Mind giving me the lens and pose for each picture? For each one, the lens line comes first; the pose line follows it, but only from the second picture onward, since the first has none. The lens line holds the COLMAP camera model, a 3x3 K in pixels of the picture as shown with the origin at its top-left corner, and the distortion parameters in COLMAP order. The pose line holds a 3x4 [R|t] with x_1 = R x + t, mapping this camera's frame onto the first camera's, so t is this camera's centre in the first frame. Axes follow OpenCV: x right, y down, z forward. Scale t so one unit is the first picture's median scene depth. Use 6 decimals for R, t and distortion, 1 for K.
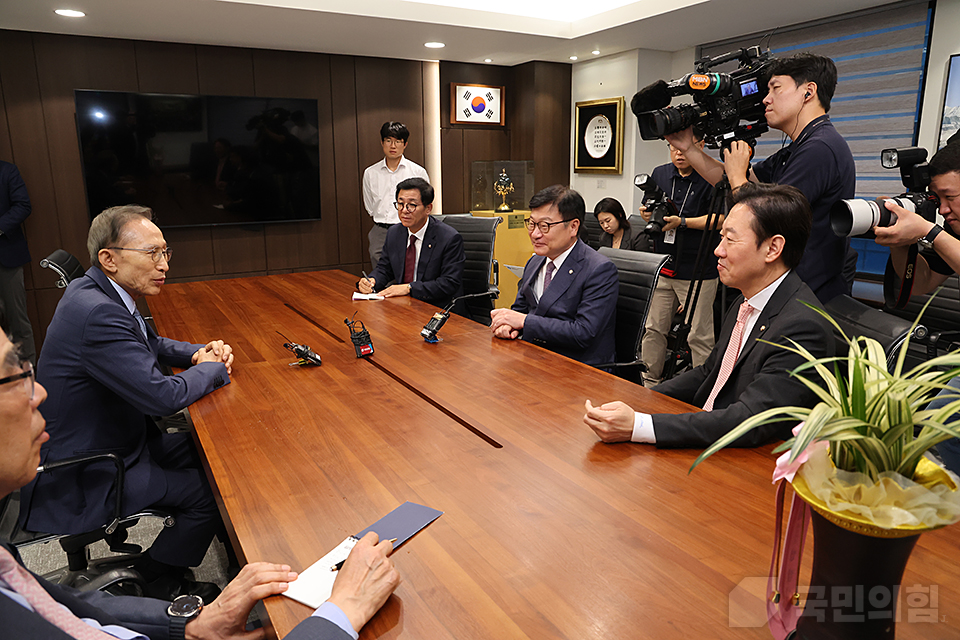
lens RADIAL K [[663.6, 0, 480.0], [0, 663.6, 320.0], [0, 0, 1]] dist [-0.100536, 0.000427]
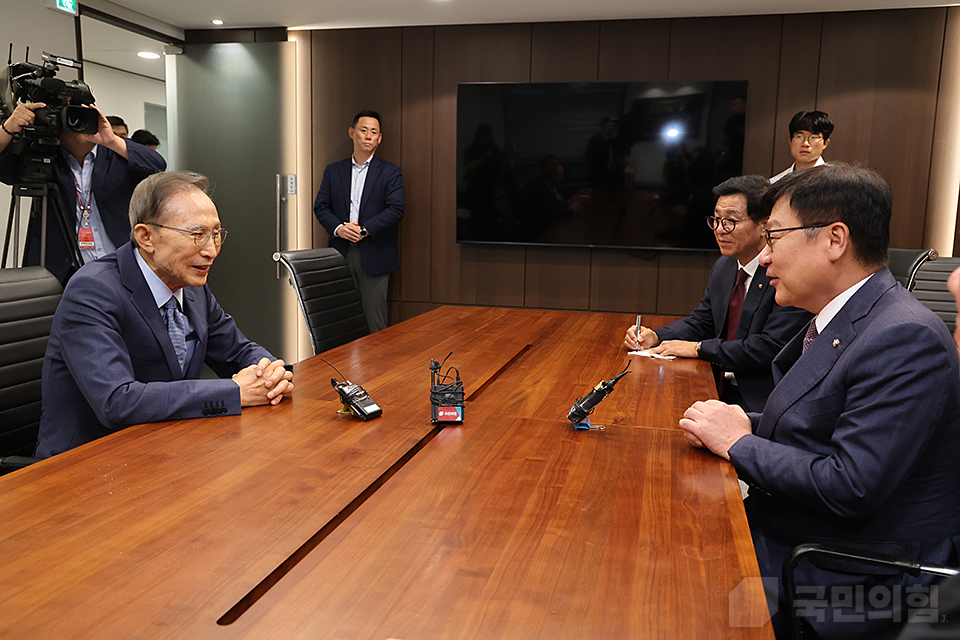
lens RADIAL K [[792.8, 0, 480.0], [0, 792.8, 320.0], [0, 0, 1]] dist [-0.038260, 0.002024]
pose [[0.731094, 0.116304, -0.672291, 0.415215], [-0.173819, 0.984600, -0.018690, -0.041956], [0.659764, 0.130521, 0.740051, 0.510163]]
